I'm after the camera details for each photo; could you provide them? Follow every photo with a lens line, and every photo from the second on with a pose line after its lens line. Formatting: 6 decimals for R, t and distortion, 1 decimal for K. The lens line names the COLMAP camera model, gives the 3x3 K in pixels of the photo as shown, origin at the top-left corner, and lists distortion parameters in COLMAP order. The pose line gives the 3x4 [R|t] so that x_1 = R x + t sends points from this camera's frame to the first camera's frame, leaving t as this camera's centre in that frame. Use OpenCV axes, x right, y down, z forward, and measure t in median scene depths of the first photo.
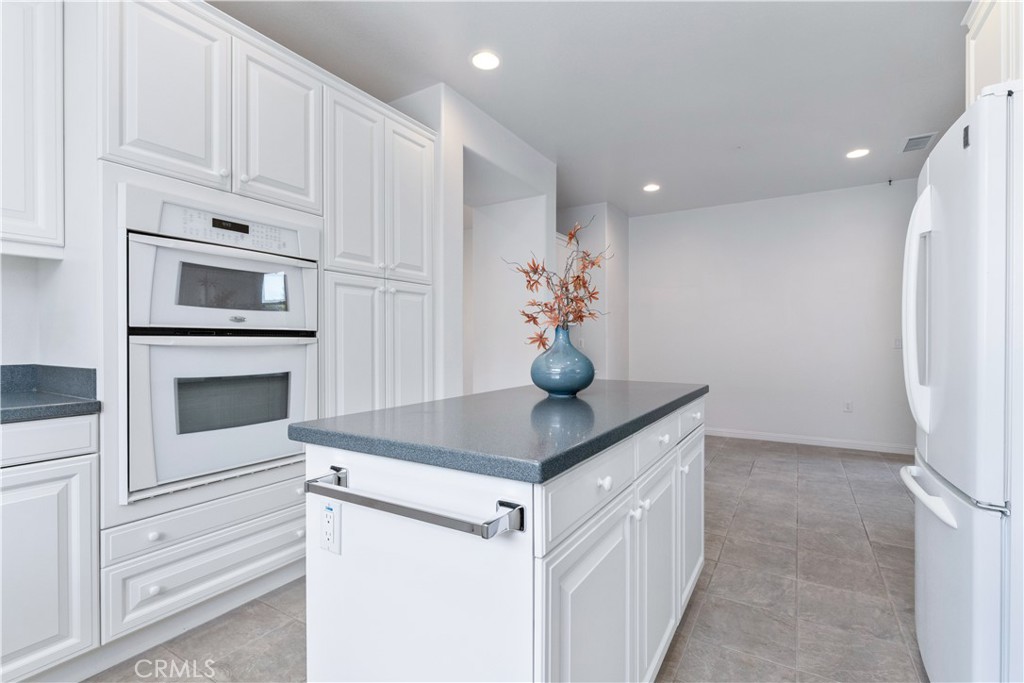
lens RADIAL K [[465.0, 0, 516.1], [0, 465.0, 339.7], [0, 0, 1]] dist [-0.010561, 0.000250]
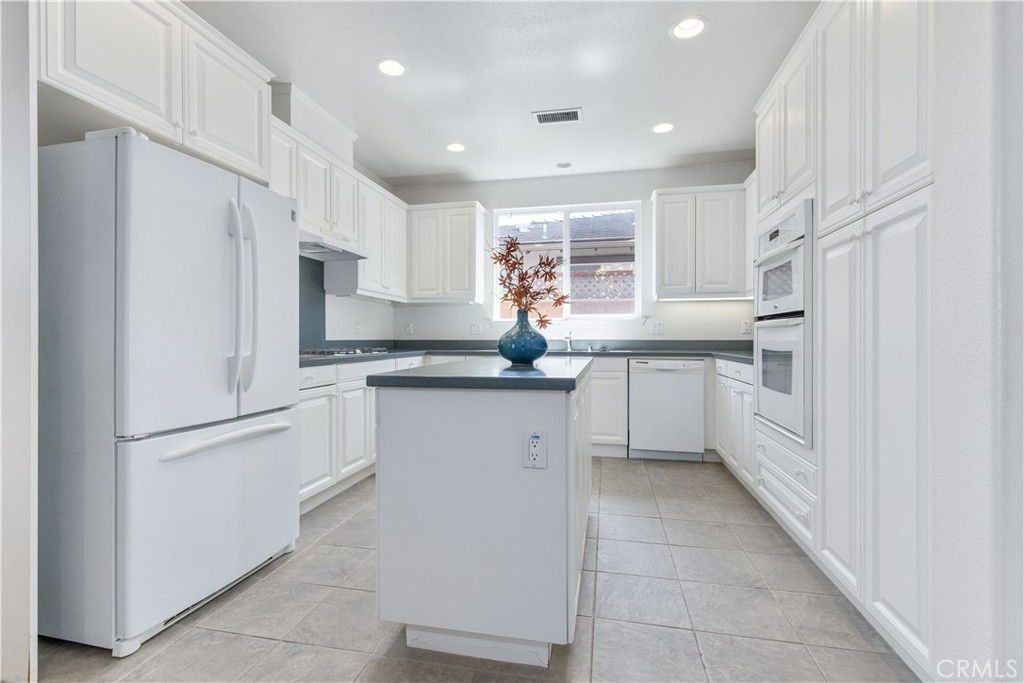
lens RADIAL K [[465.0, 0, 516.1], [0, 465.0, 339.7], [0, 0, 1]] dist [-0.010561, 0.000250]
pose [[-0.937160, 0.003520, -0.348883, 0.455366], [0.002618, 0.999992, 0.003057, 0.039047], [0.348890, 0.001952, -0.937161, 1.793141]]
